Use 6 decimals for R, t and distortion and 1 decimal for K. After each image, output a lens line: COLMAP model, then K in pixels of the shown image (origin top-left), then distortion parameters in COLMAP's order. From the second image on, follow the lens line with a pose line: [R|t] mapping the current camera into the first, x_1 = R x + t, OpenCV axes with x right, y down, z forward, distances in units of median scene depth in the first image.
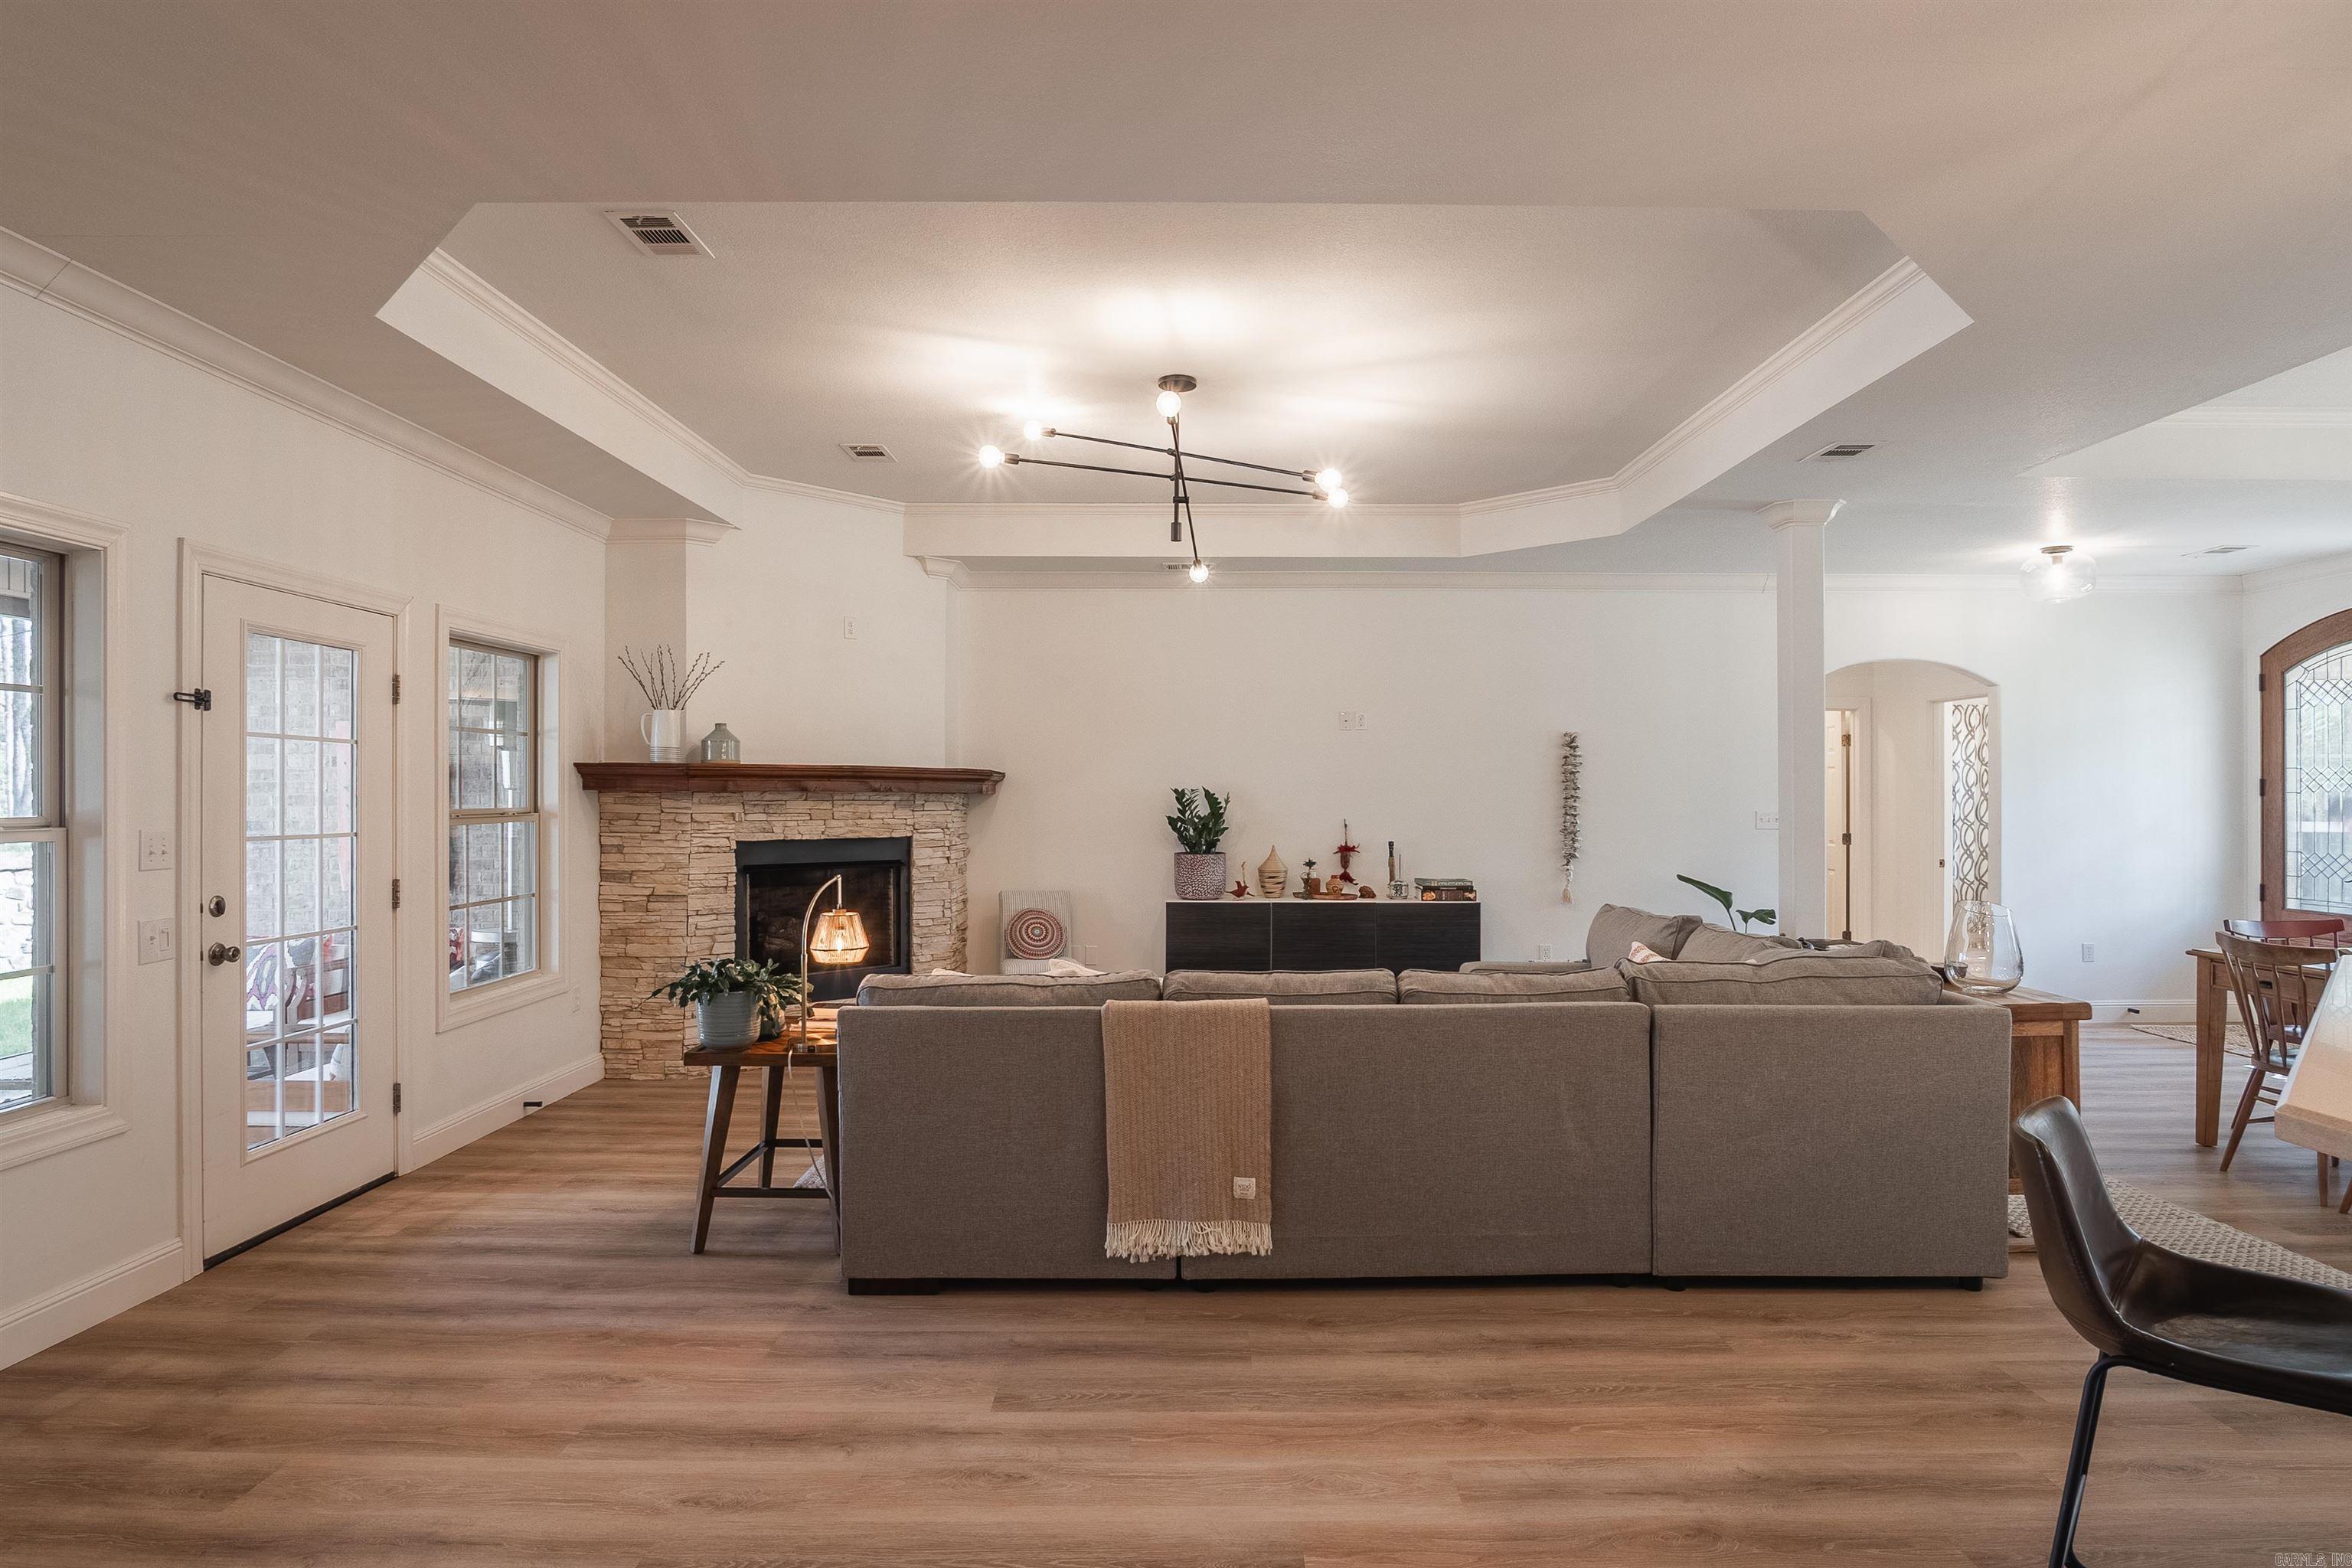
lens RADIAL K [[1274.9, 0, 1195.5], [0, 1274.9, 792.3], [0, 0, 1]] dist [-0.033010, 0.009045]
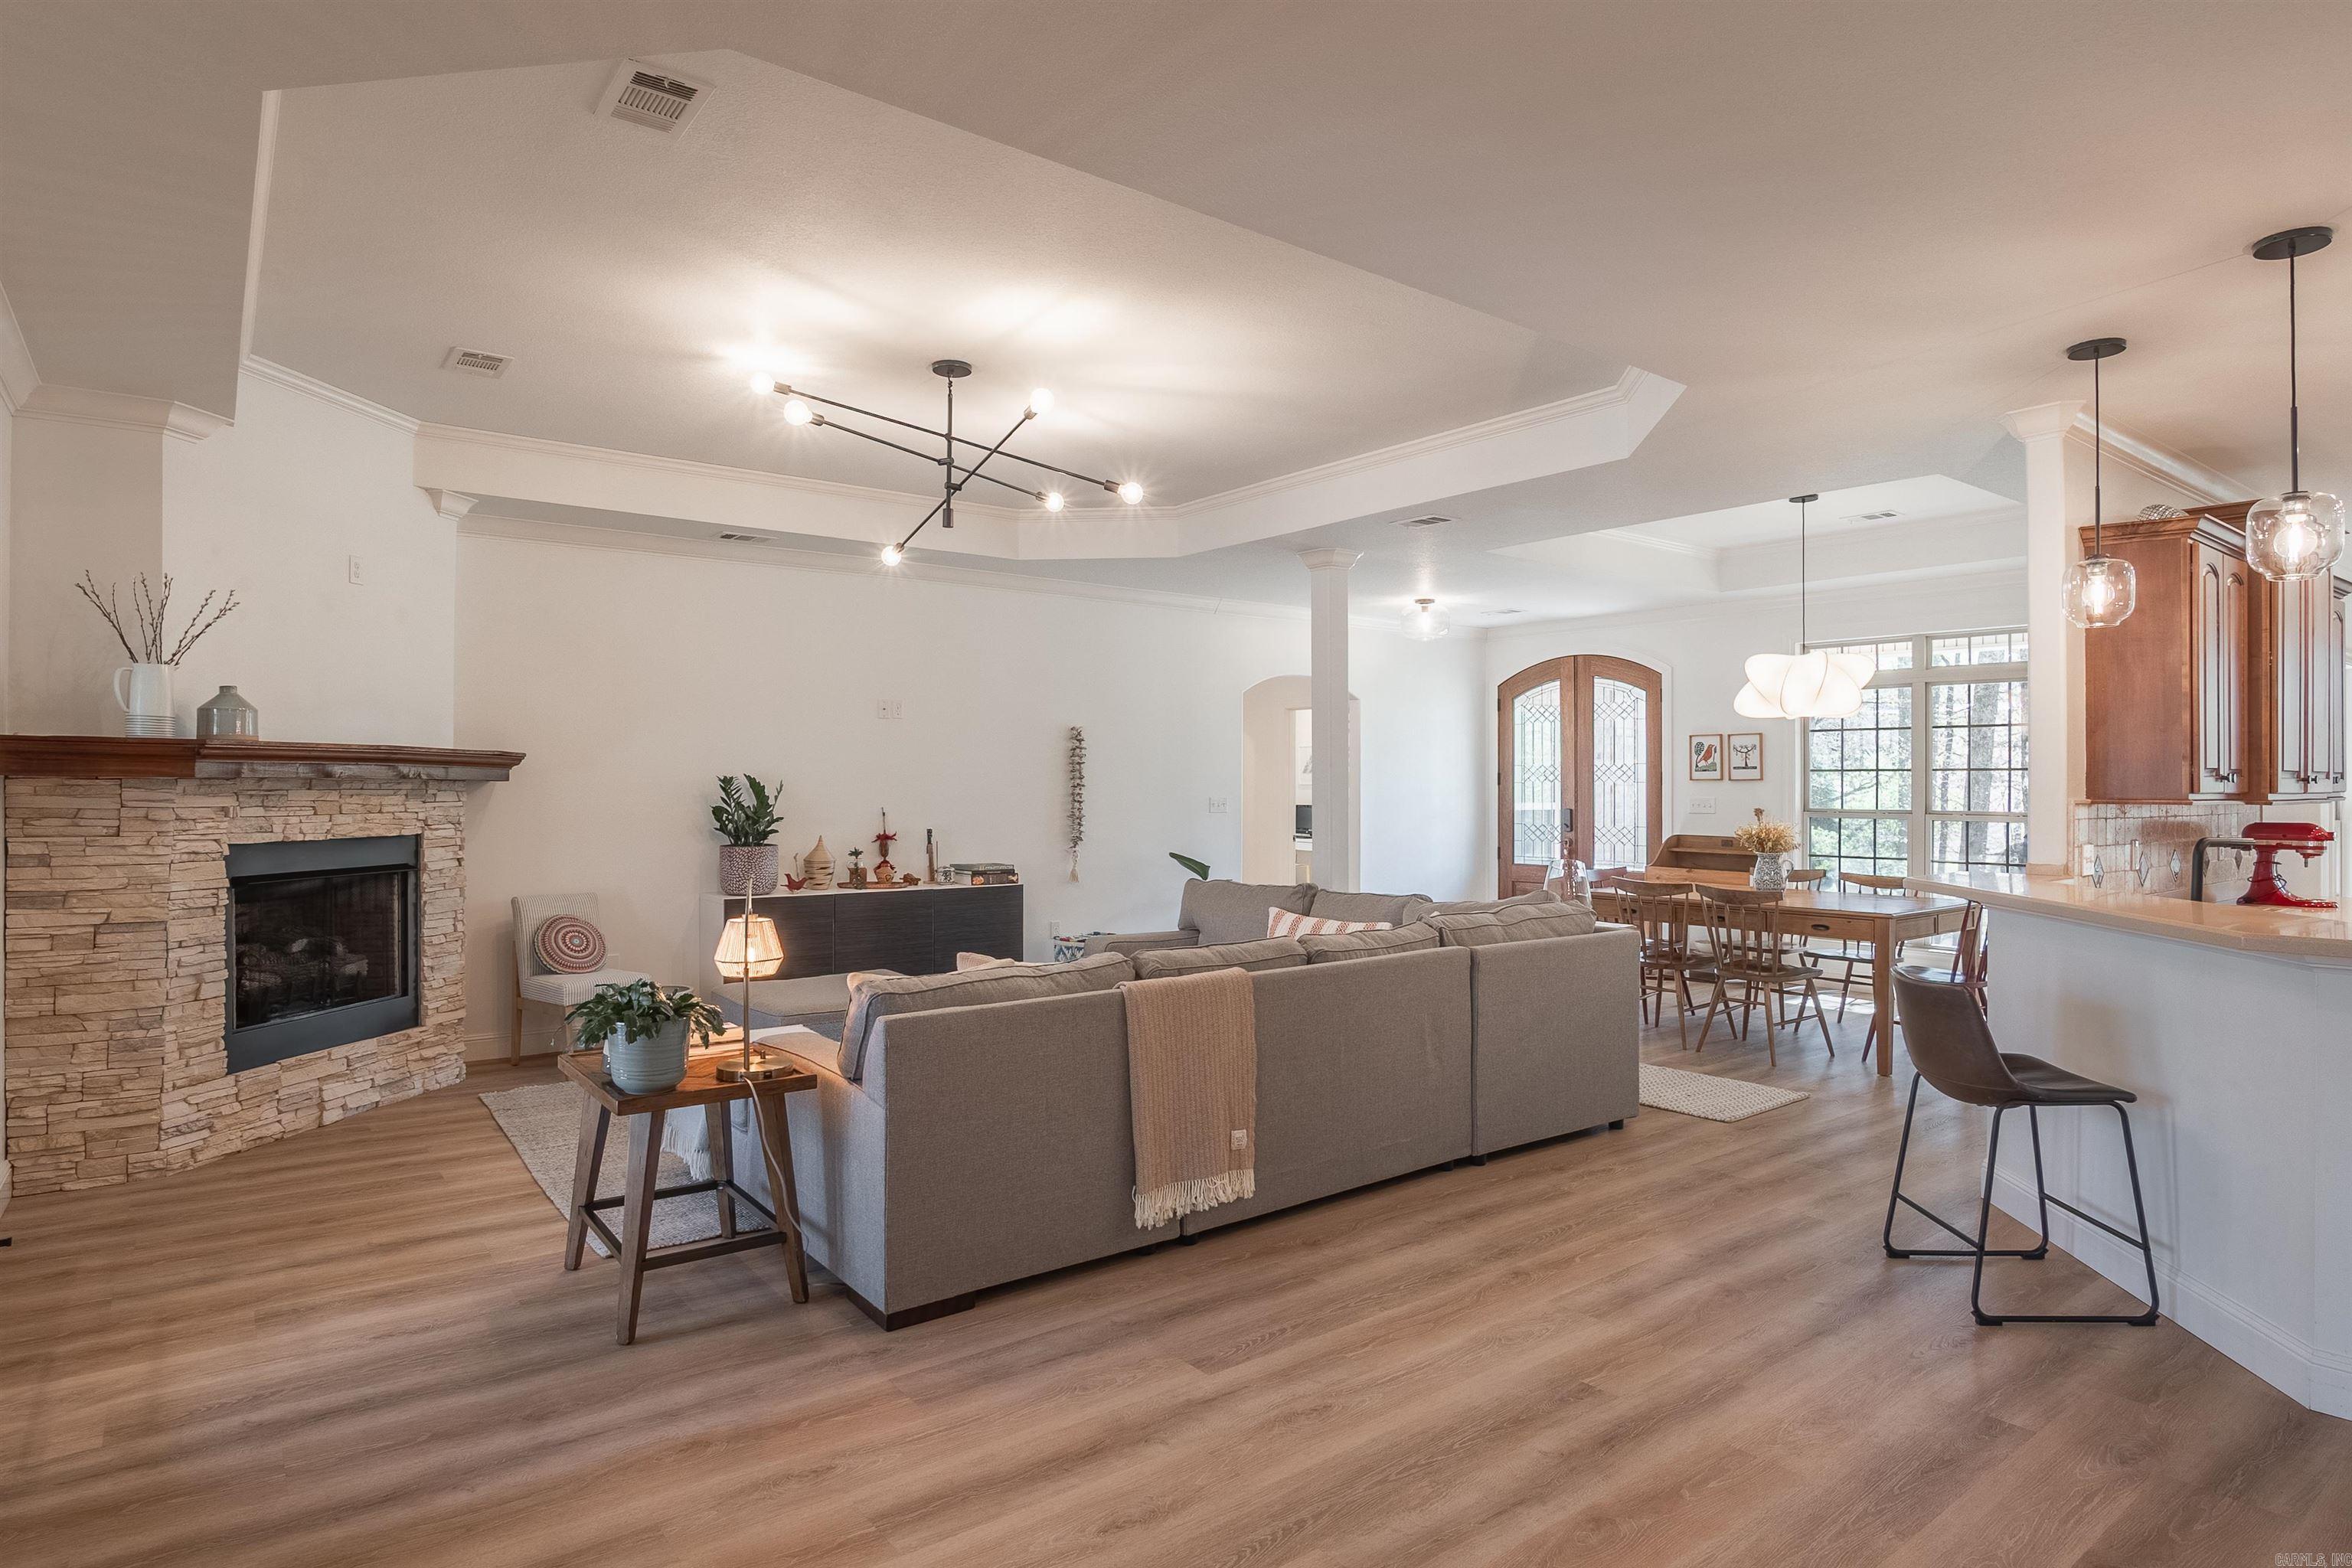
lens RADIAL K [[1274.9, 0, 1176.7], [0, 1274.9, 777.2], [0, 0, 1]] dist [-0.033010, 0.009045]
pose [[0.797129, 0.004009, 0.603796, -0.464734], [-0.002953, 0.999992, -0.002742, -0.000902], [-0.603802, 0.000403, 0.797134, 0.103341]]
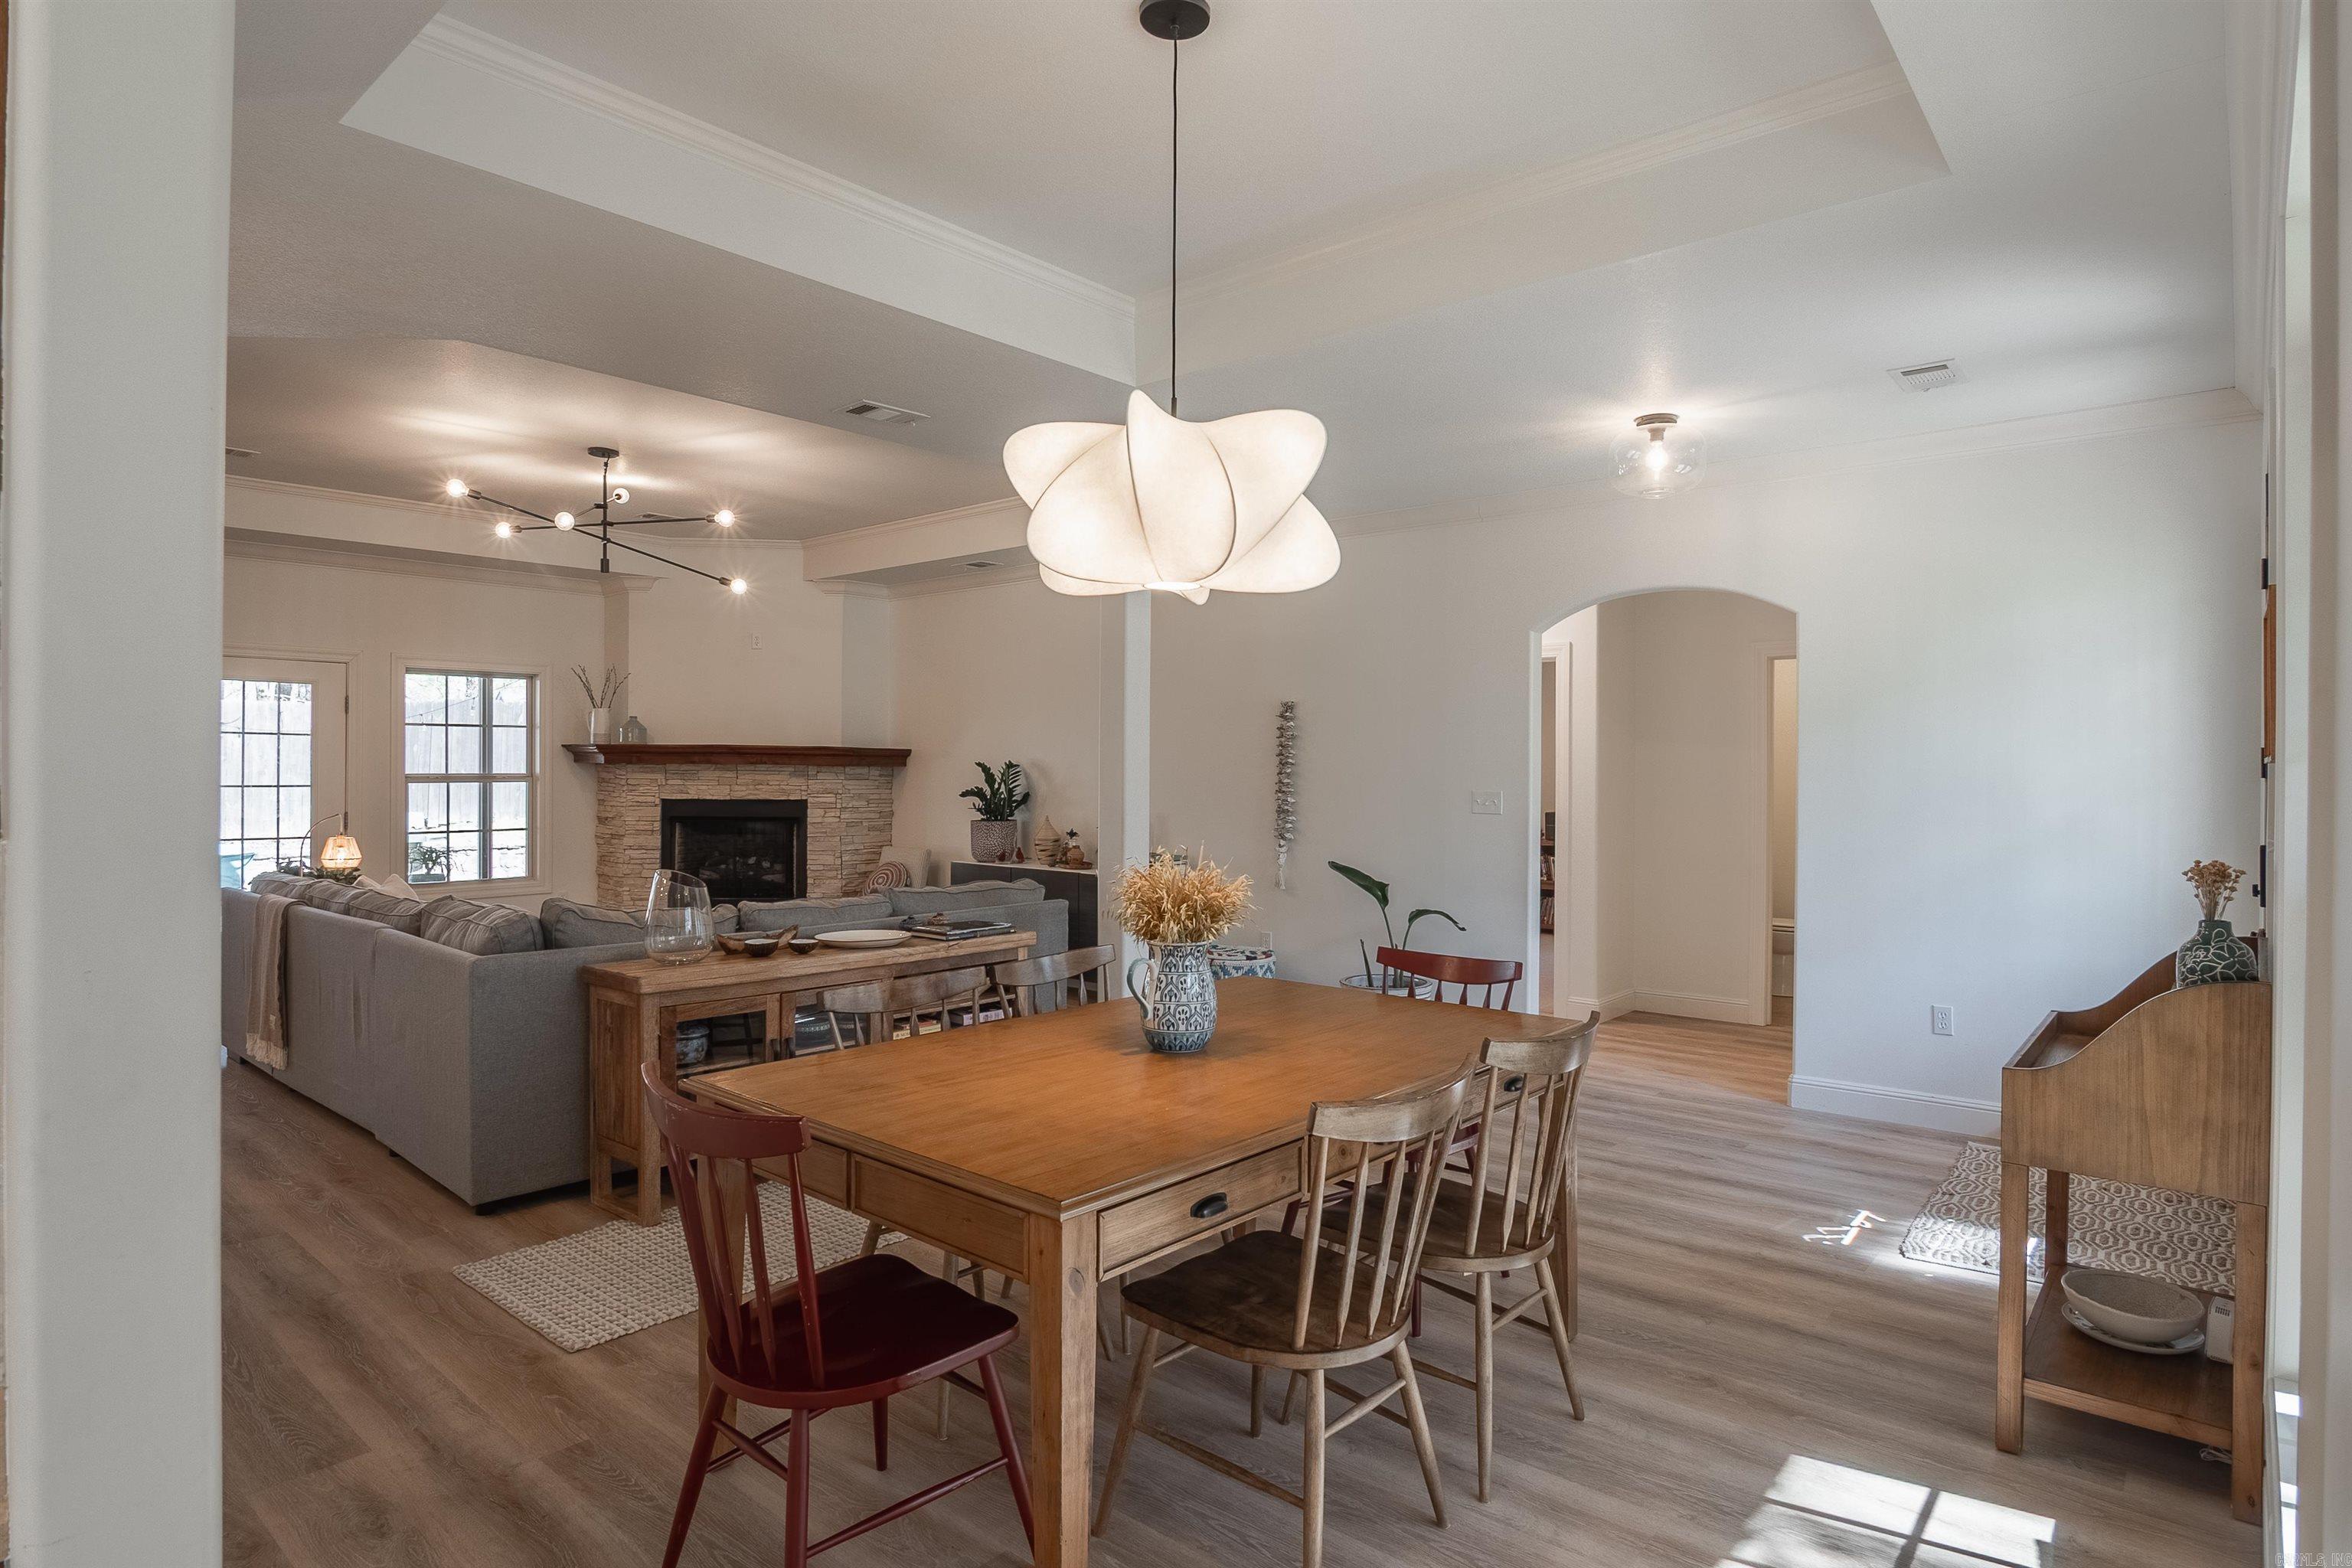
lens RADIAL K [[1274.9, 0, 1178.7], [0, 1274.9, 778.3], [0, 0, 1]] dist [-0.033010, 0.009045]
pose [[0.756519, 0.009161, -0.653907, 1.273930], [-0.006437, 0.999958, 0.006562, 0.003585], [0.653940, -0.000755, 0.756546, 0.399888]]
